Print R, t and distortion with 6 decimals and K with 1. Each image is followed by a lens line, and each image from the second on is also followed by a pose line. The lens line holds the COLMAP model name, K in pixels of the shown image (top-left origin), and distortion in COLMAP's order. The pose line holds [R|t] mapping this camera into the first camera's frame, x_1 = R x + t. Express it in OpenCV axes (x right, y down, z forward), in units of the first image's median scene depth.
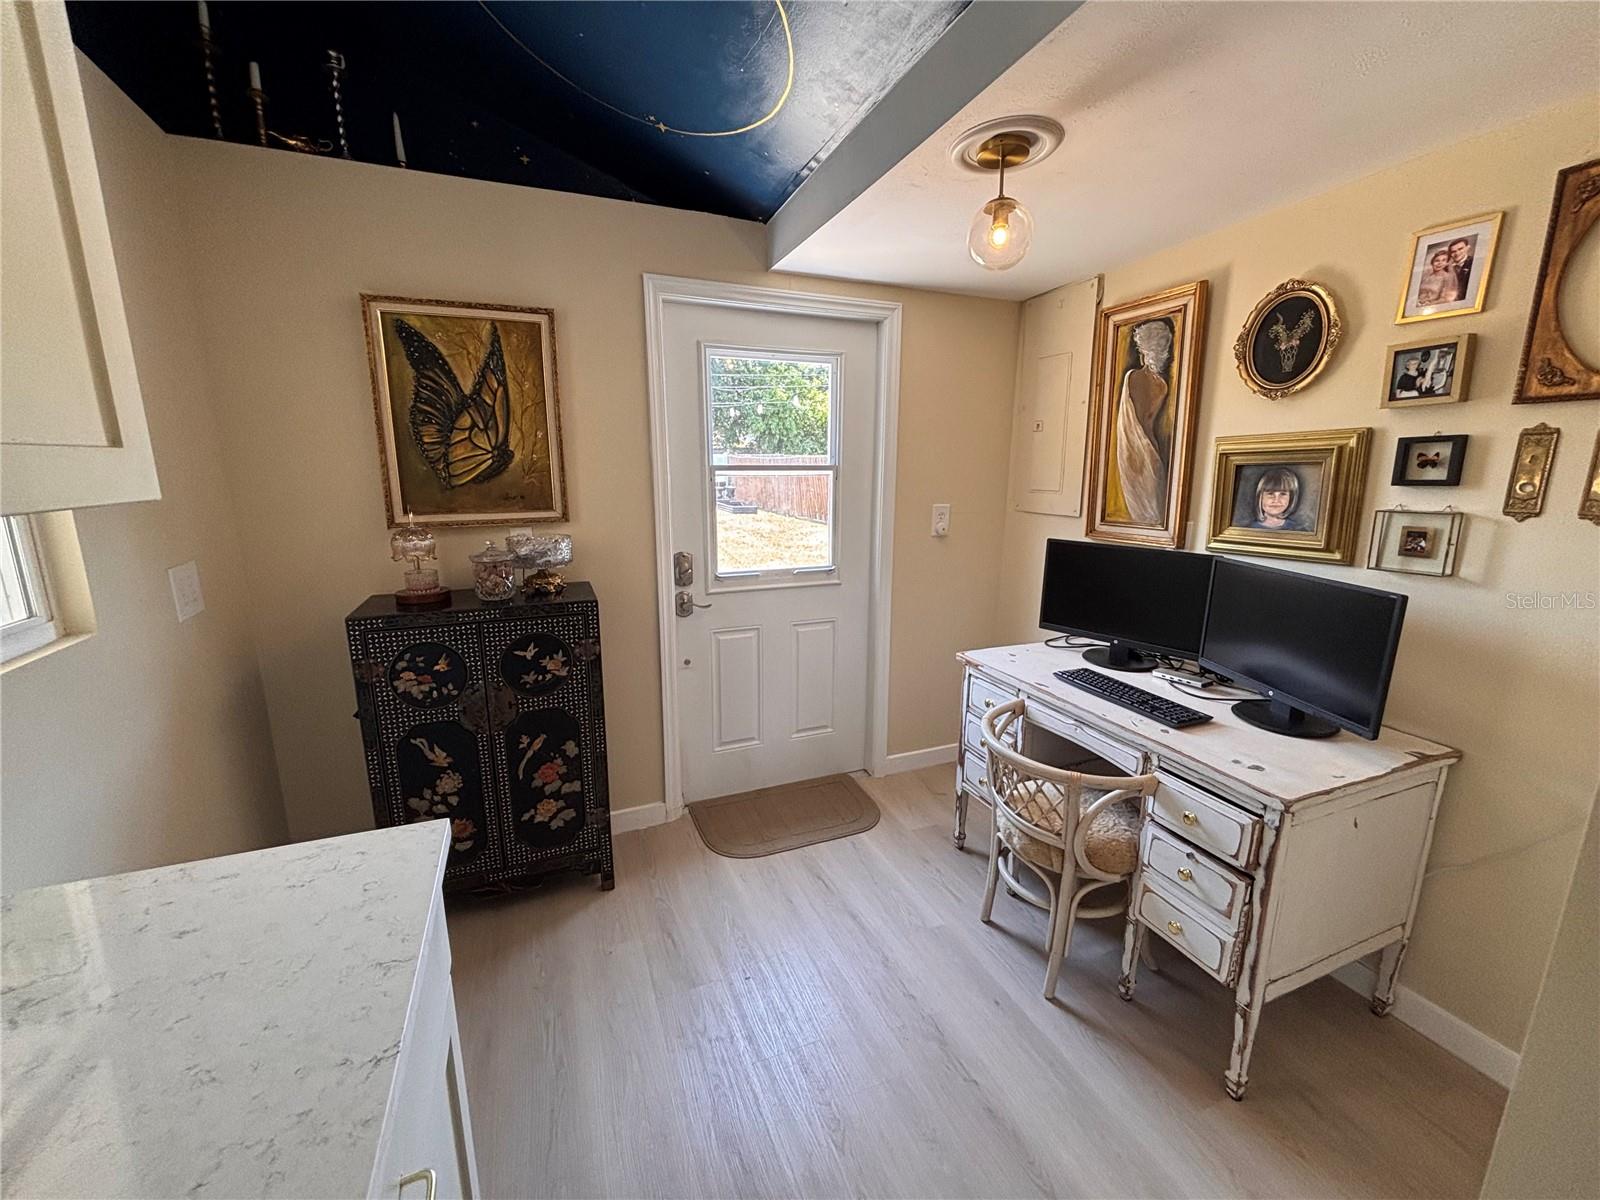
lens RADIAL K [[646.1, 0, 809.3], [0, 646.1, 591.7], [0, 0, 1]] dist [0.000085, -0.000077]
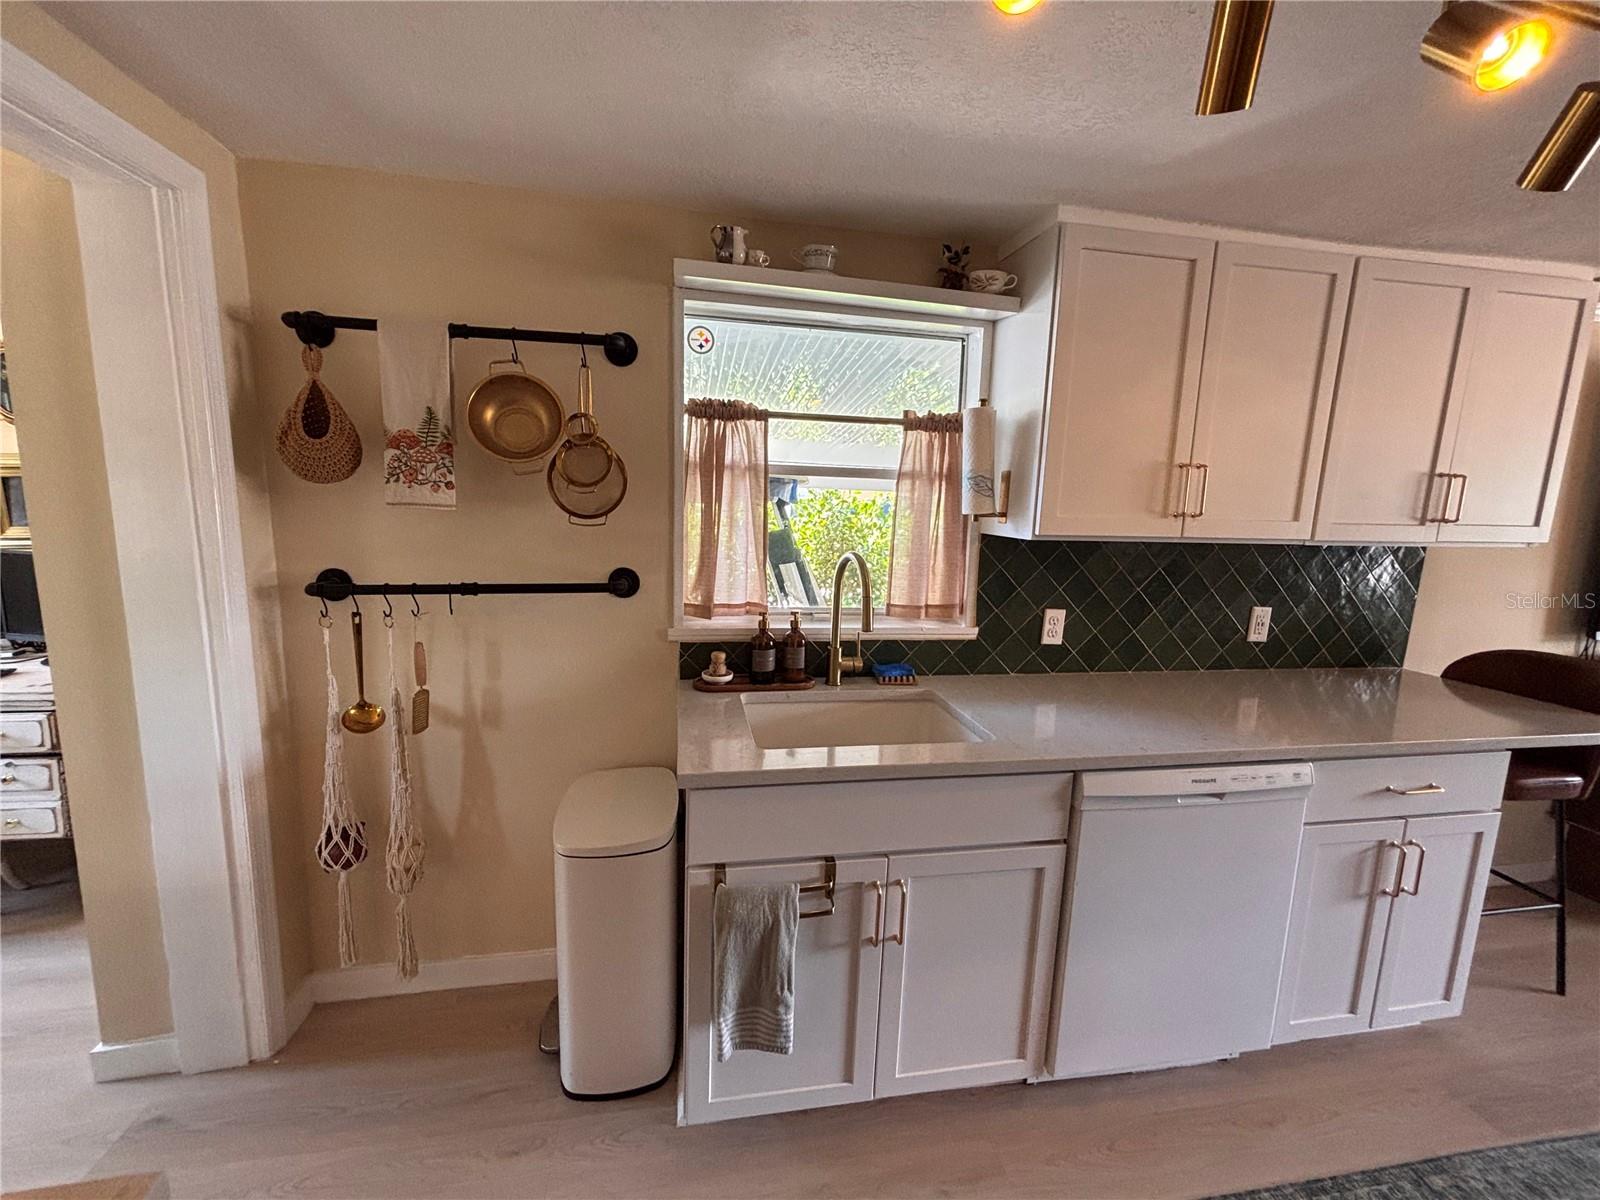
lens RADIAL K [[646.1, 0, 797.3], [0, 646.1, 585.7], [0, 0, 1]] dist [0.000085, -0.000077]
pose [[0.230459, -0.145362, 0.962164, -0.215983], [0.171464, 0.979374, 0.106893, 0.141294], [-0.957856, 0.140342, 0.250630, -0.761560]]
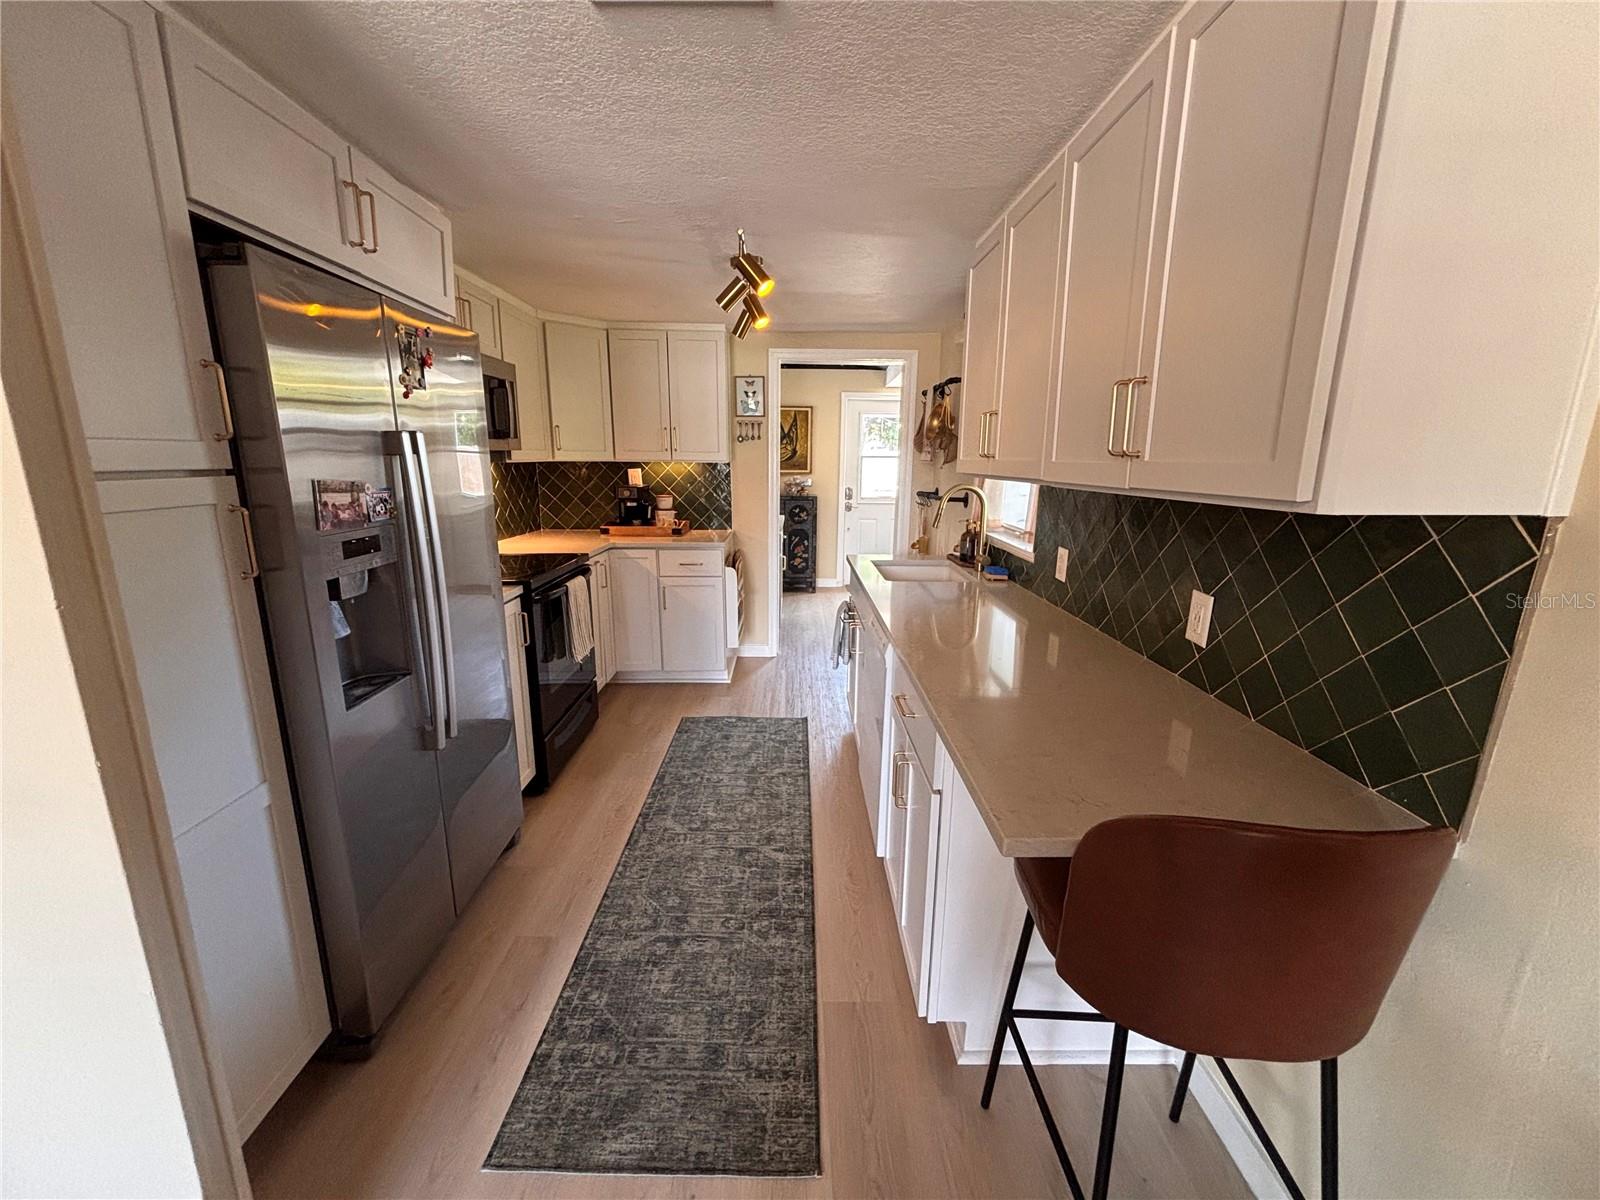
lens RADIAL K [[646.1, 0, 799.8], [0, 646.1, 601.7], [0, 0, 1]] dist [0.000085, -0.000077]
pose [[0.923907, 0.091334, -0.371556, 0.873386], [-0.085917, 0.995815, 0.031145, 0.458488], [0.372846, 0.003148, 0.927888, -2.113797]]
